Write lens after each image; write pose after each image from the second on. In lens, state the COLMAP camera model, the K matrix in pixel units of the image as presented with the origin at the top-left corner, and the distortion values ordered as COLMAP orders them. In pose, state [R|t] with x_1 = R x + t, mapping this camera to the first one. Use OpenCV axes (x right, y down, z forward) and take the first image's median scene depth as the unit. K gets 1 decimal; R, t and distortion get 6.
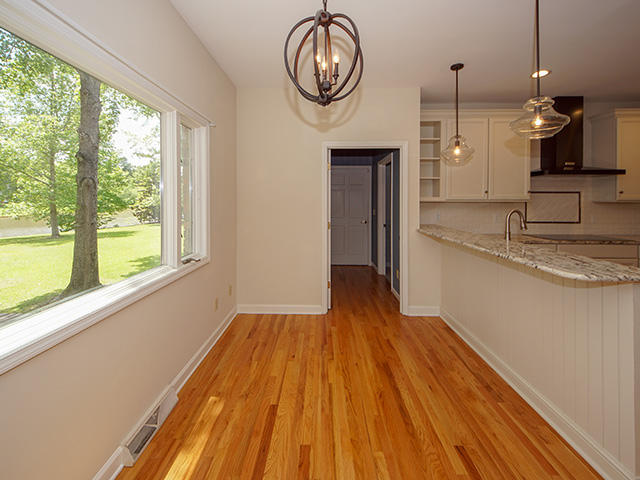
lens RADIAL K [[268.3, 0, 318.2], [0, 268.3, 239.1], [0, 0, 1]] dist [0.029767, -0.011181]
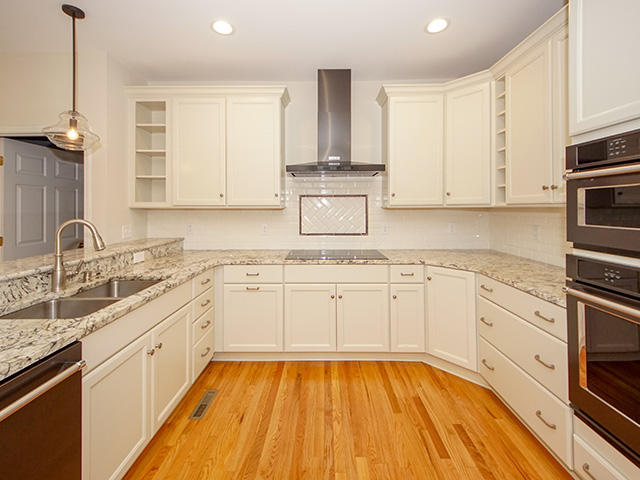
lens RADIAL K [[268.3, 0, 318.2], [0, 268.3, 239.1], [0, 0, 1]] dist [0.029767, -0.011181]
pose [[0.999954, -0.008387, 0.004620, 0.822479], [0.008456, 0.999850, -0.015110, -0.035517], [-0.004493, 0.015148, 0.999875, 0.234957]]
